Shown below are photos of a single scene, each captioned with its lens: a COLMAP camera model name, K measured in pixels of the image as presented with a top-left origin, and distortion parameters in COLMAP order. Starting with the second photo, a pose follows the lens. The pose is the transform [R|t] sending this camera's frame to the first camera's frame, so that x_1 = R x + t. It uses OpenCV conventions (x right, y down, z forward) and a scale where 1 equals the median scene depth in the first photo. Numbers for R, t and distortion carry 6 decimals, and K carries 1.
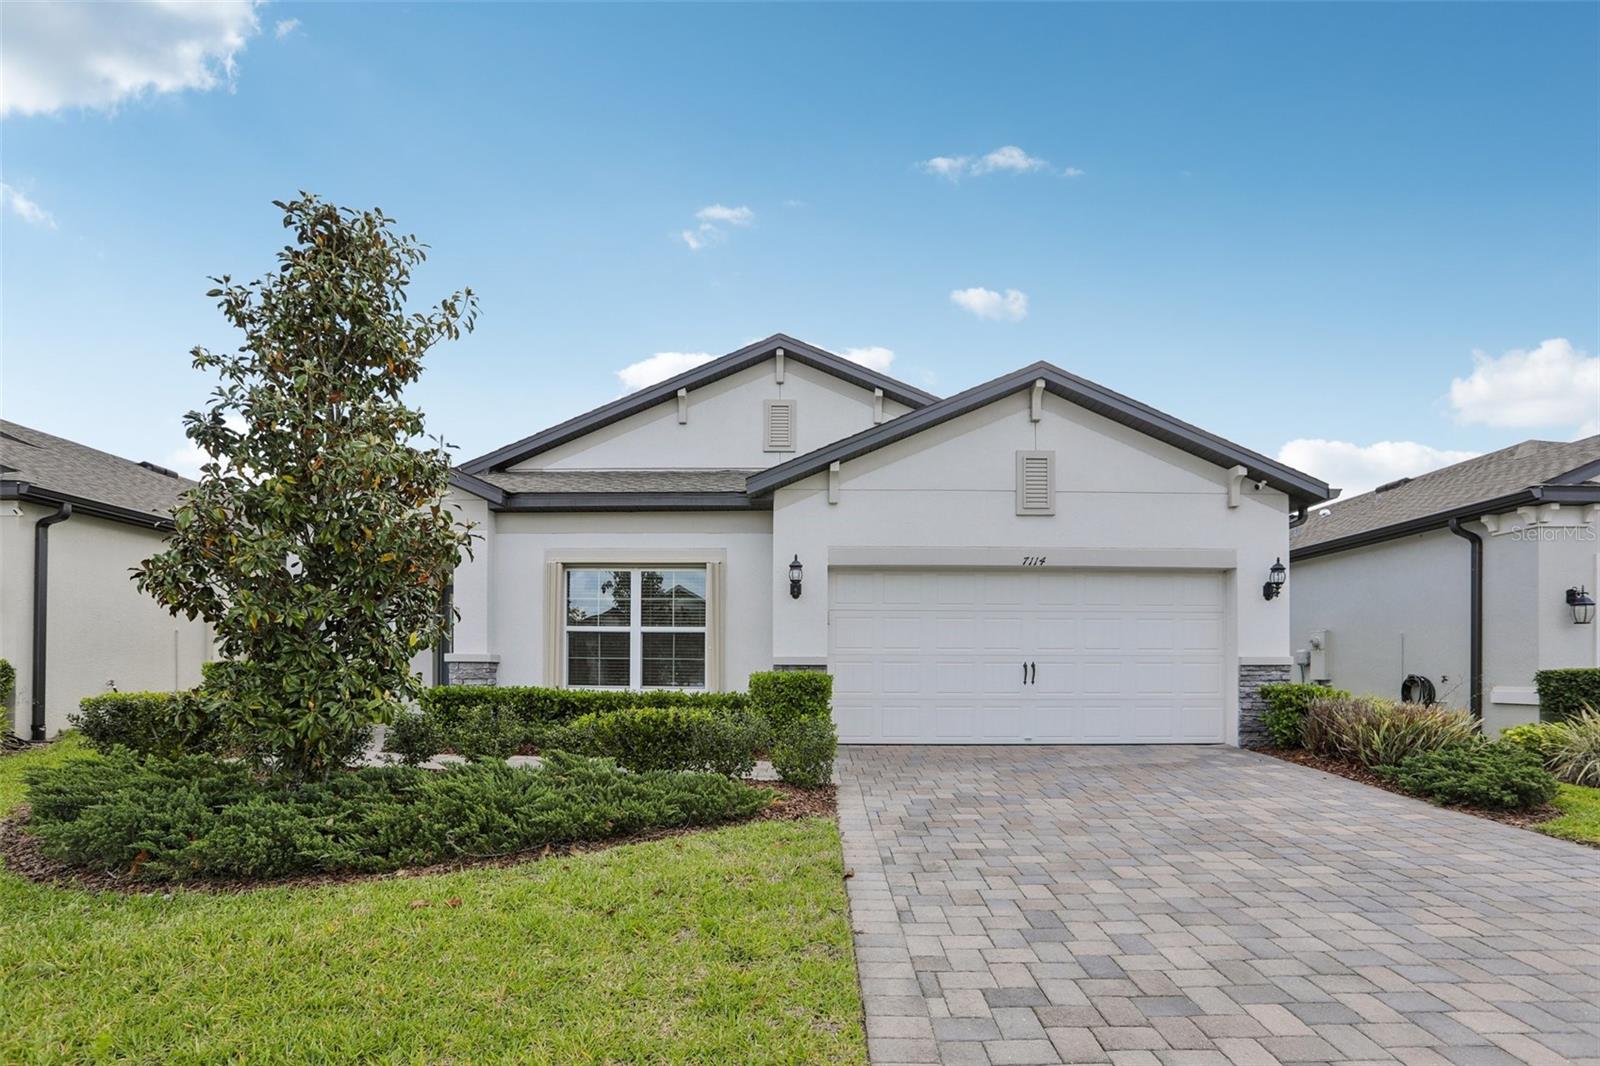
lens RADIAL K [[760.5, 0, 801.4], [0, 760.5, 566.9], [0, 0, 1]] dist [-0.056119, -0.000145]
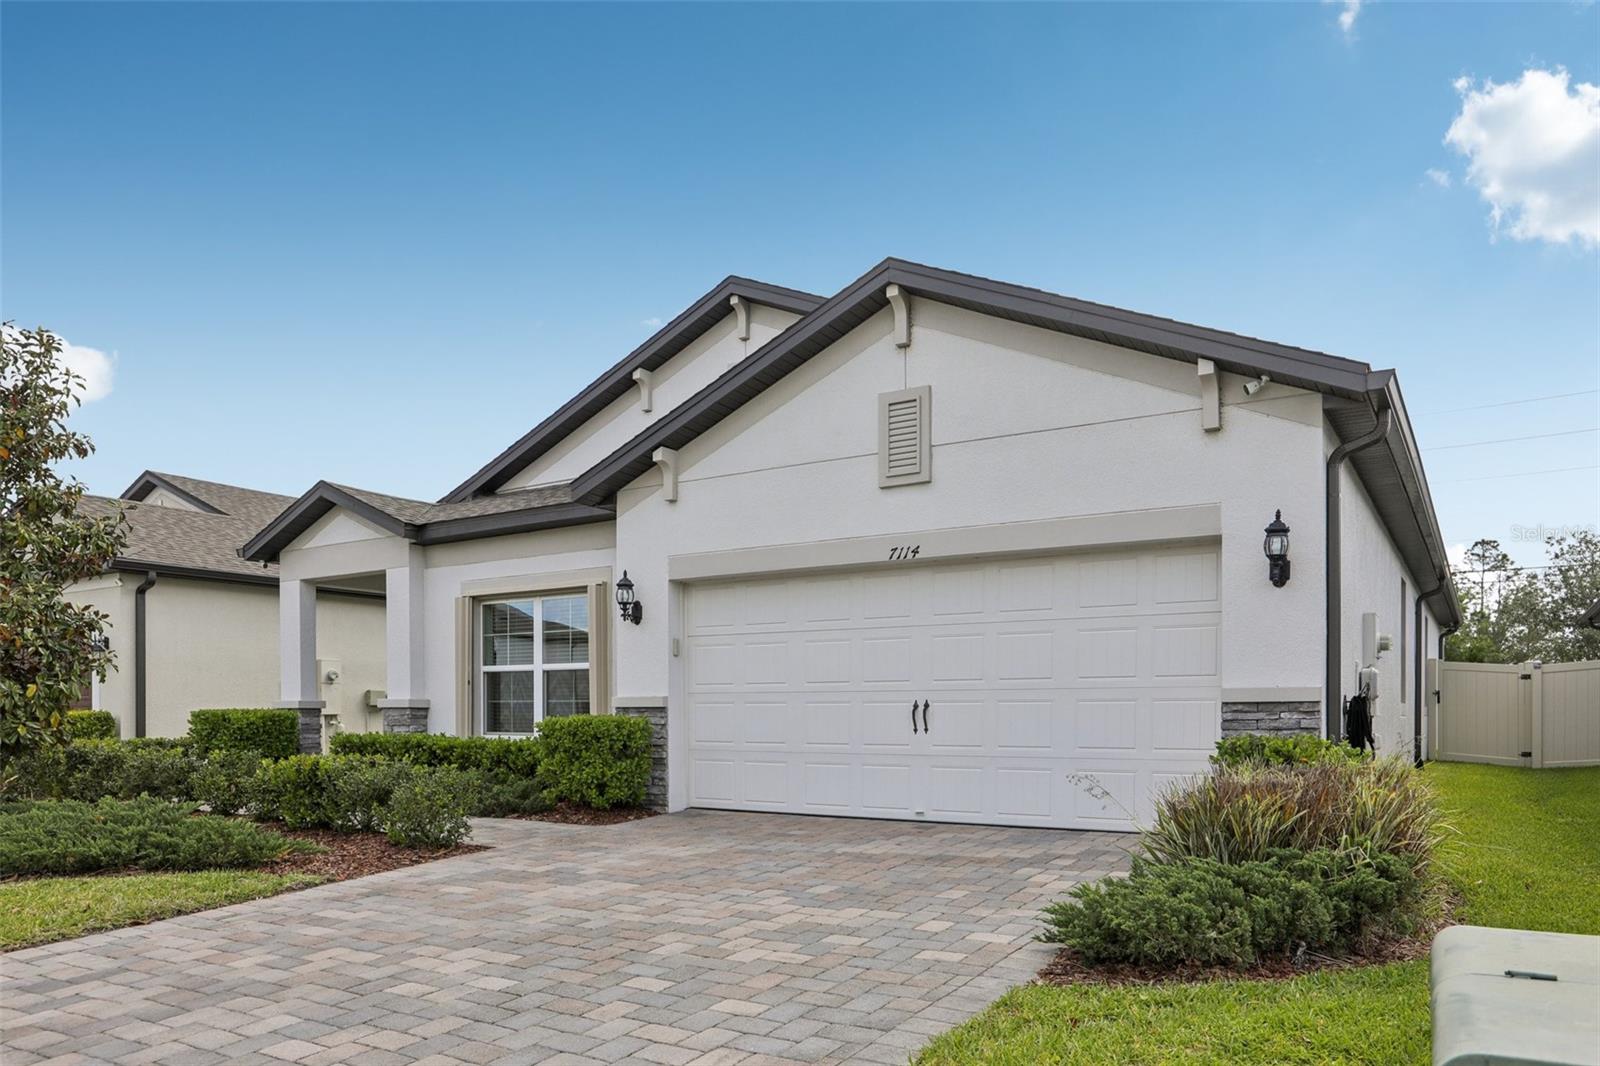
lens RADIAL K [[1117.4, 0, 800.0], [0, 1117.4, 533.0], [0, 0, 1]] dist [-0.046659, 0.000022]
pose [[0.839223, -0.093602, -0.535670, 0.763069], [0.082133, 0.995592, -0.045292, 0.012671], [0.537548, -0.005986, 0.843212, 0.096697]]
